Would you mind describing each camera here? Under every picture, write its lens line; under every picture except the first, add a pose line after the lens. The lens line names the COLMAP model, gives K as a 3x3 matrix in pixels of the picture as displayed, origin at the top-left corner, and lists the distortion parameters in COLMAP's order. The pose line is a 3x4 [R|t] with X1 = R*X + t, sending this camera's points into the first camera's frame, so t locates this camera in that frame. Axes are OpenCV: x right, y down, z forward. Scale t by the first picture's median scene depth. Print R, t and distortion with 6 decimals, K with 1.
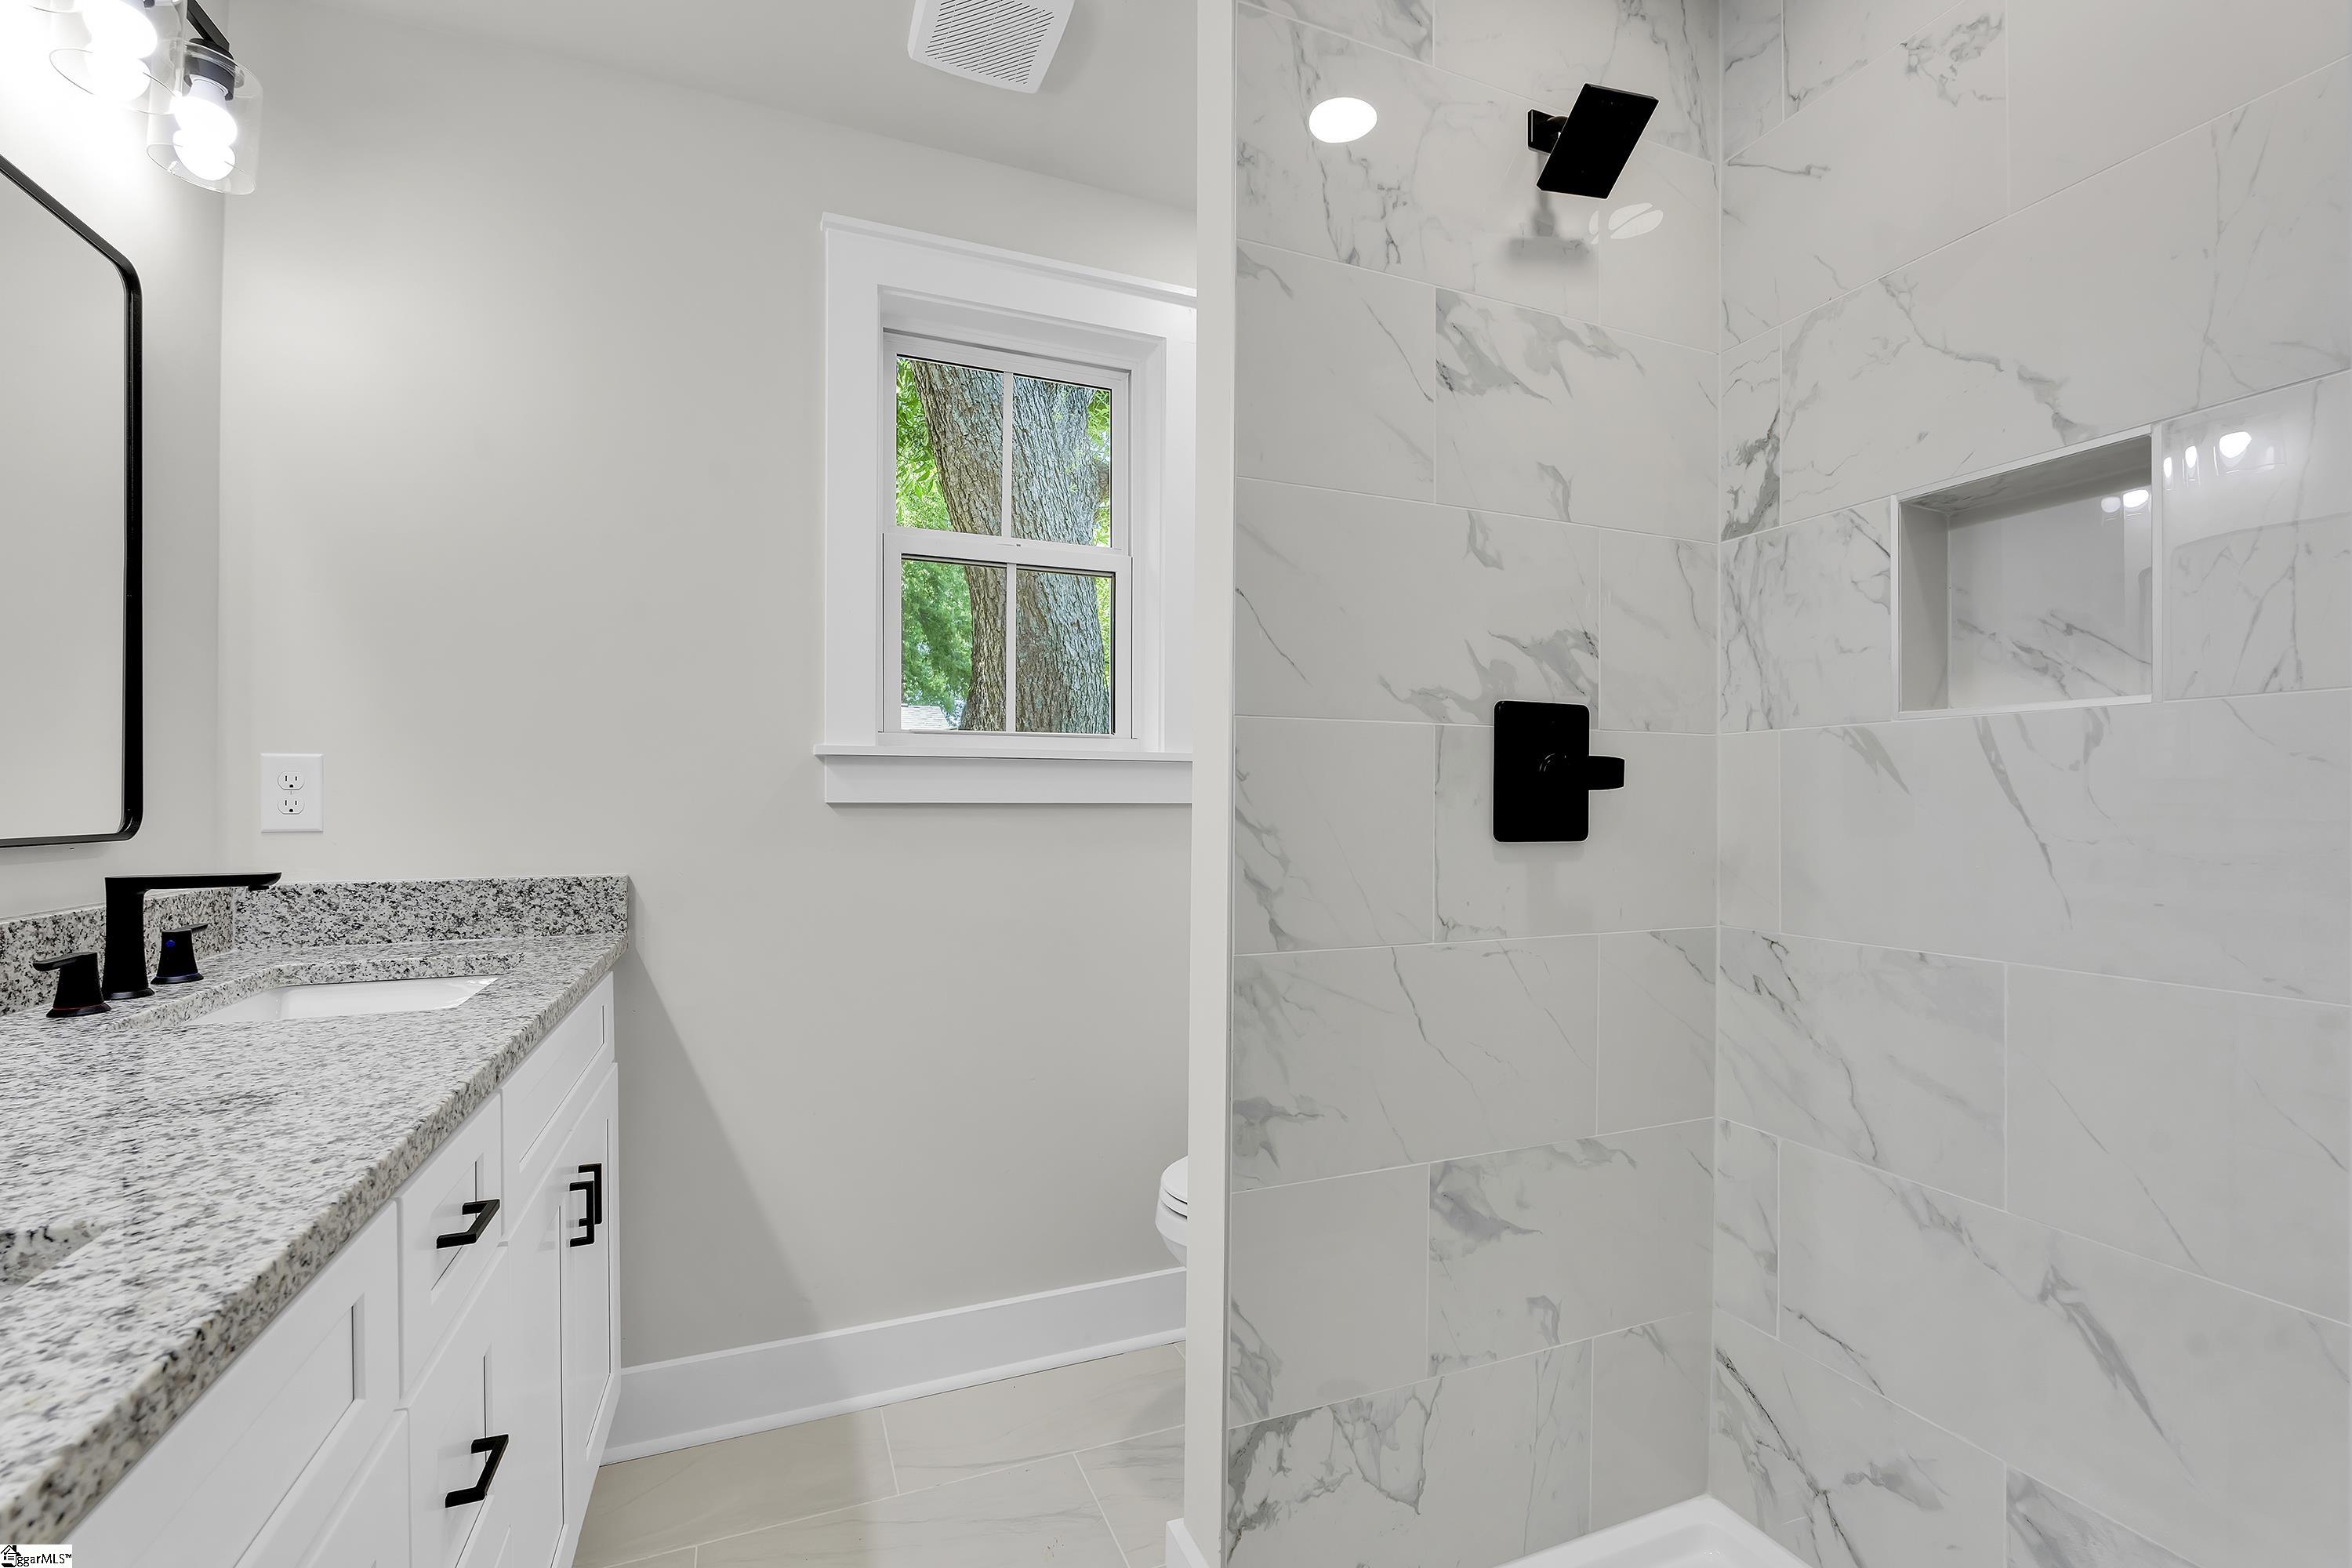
lens RADIAL K [[1021.4, 0, 1182.4], [0, 1021.4, 797.5], [0, 0, 1]] dist [-0.008129, 0.001583]
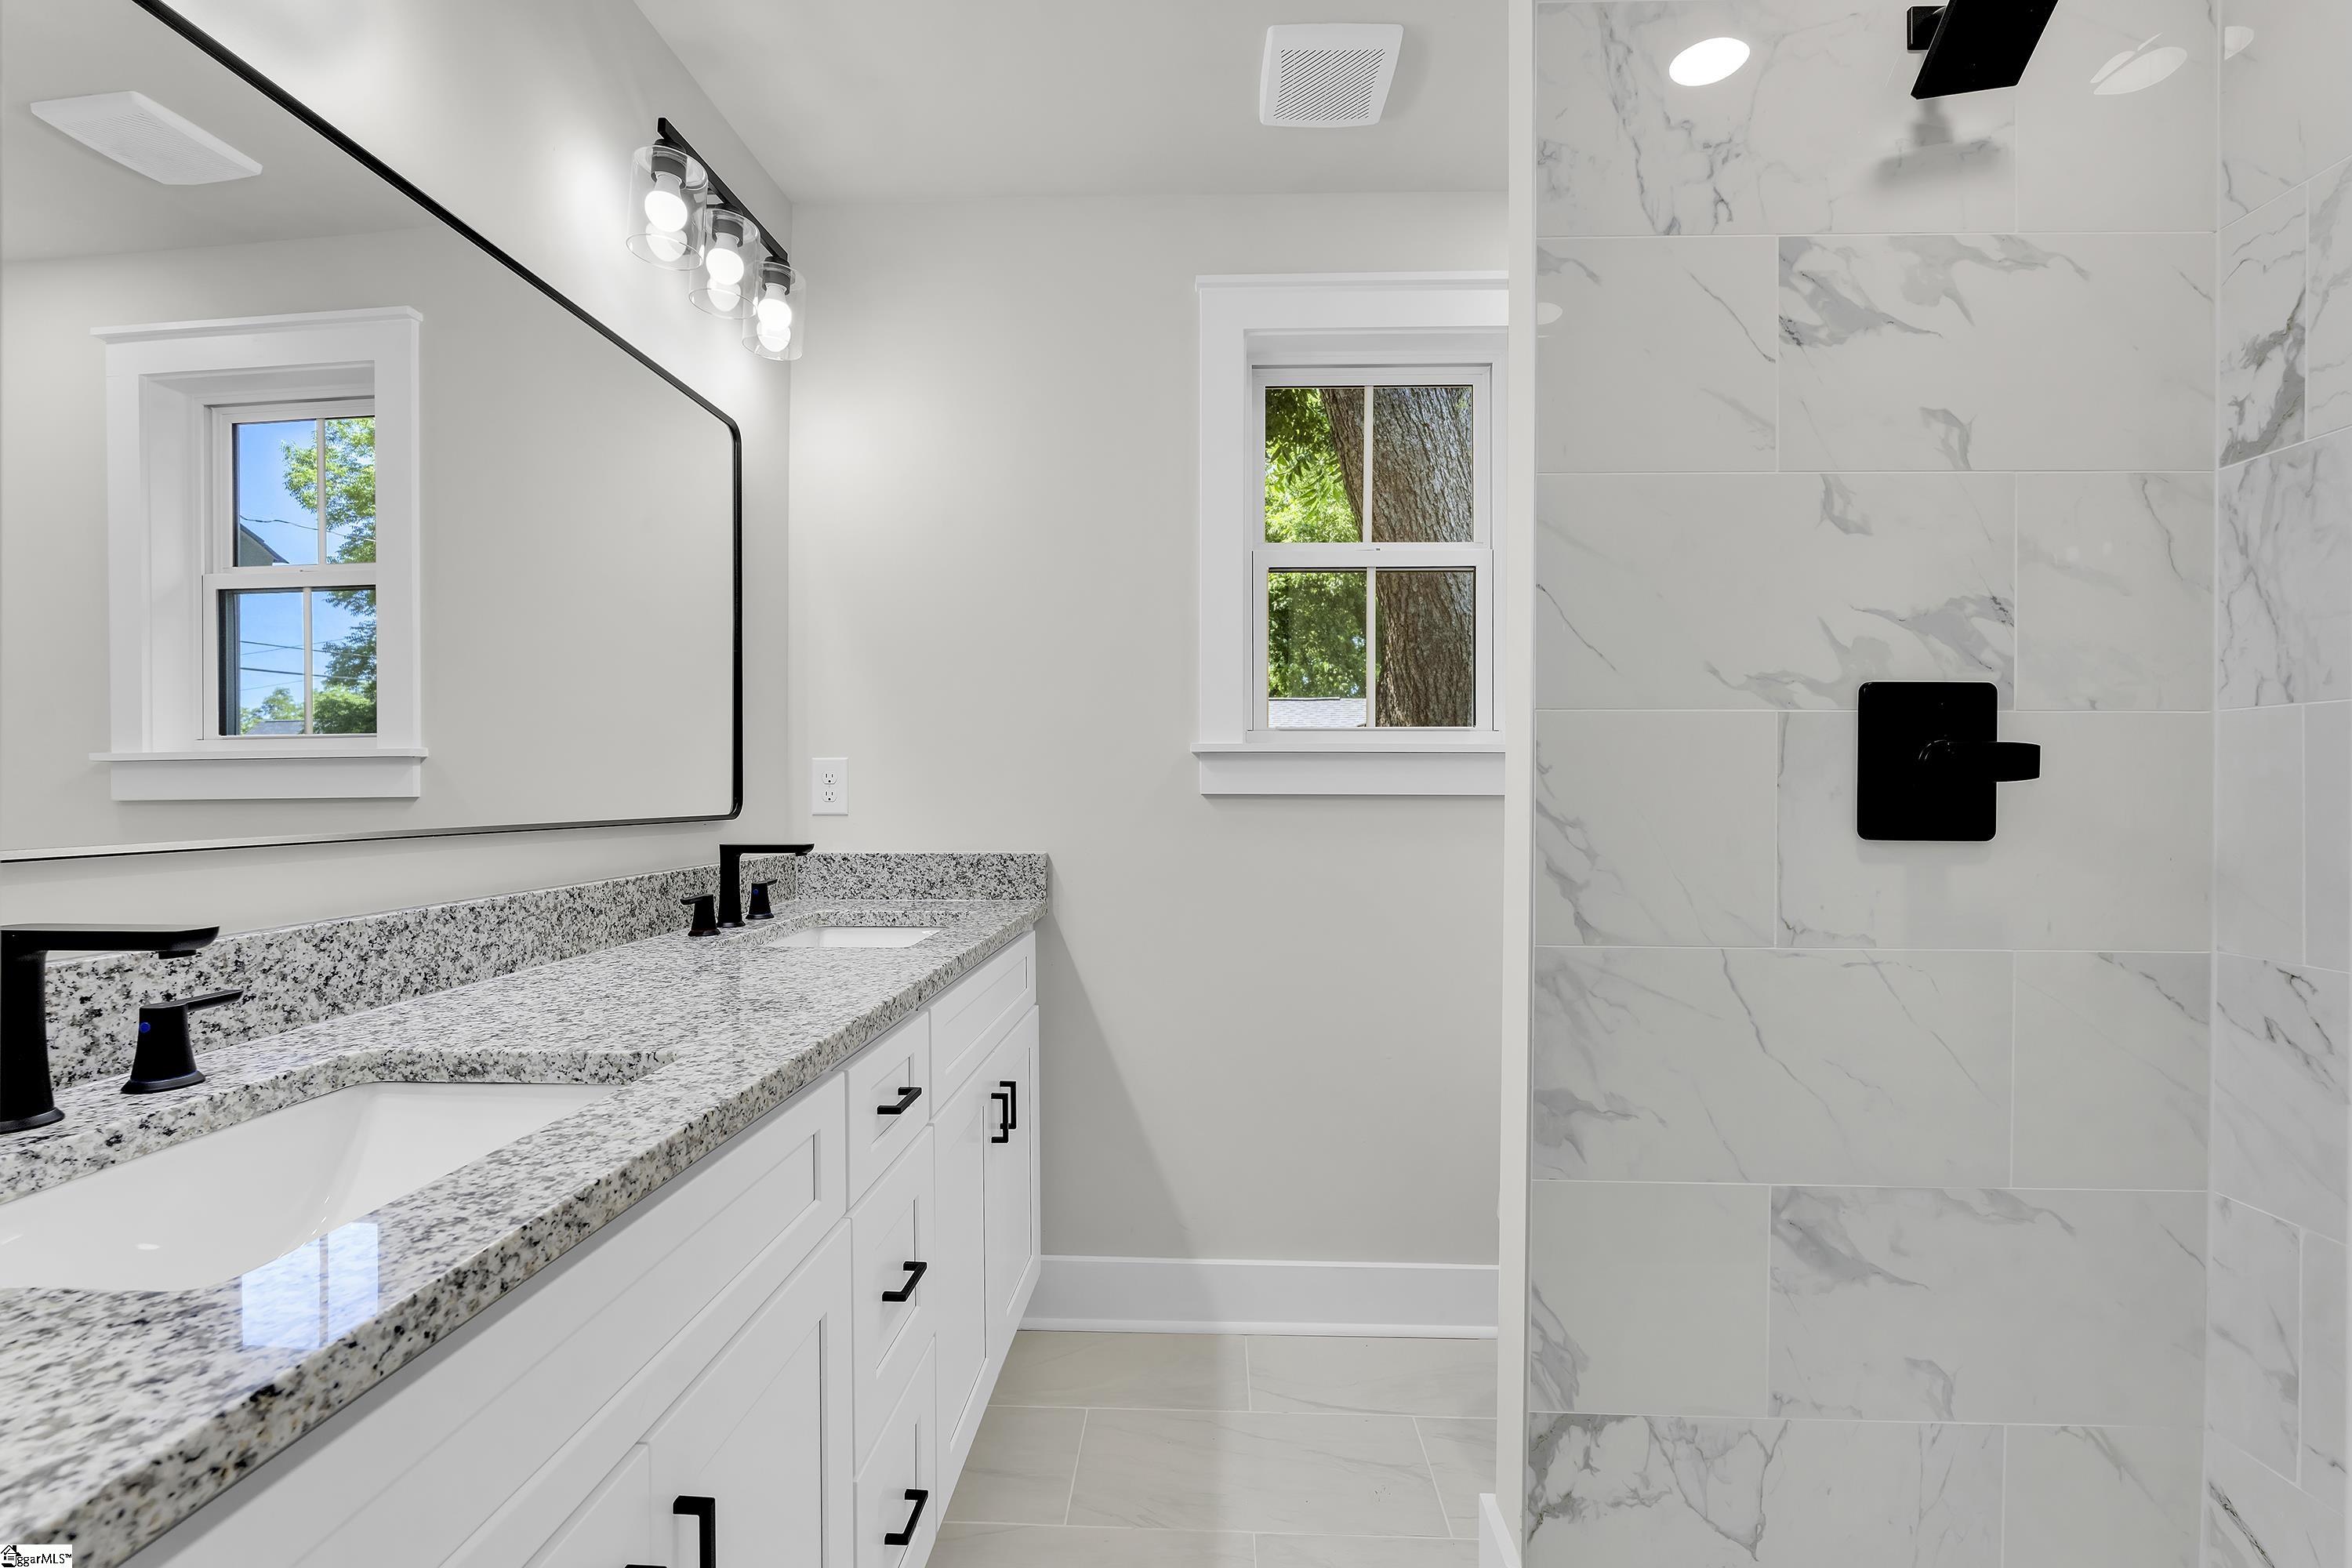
lens RADIAL K [[1021.4, 0, 1181.6], [0, 1021.4, 790.7], [0, 0, 1]] dist [-0.008129, 0.001583]
pose [[0.910734, 0.000864, -0.412993, 0.131095], [0.000199, 0.999997, 0.002530, -0.002051], [0.412994, -0.002387, 0.910731, -0.059090]]
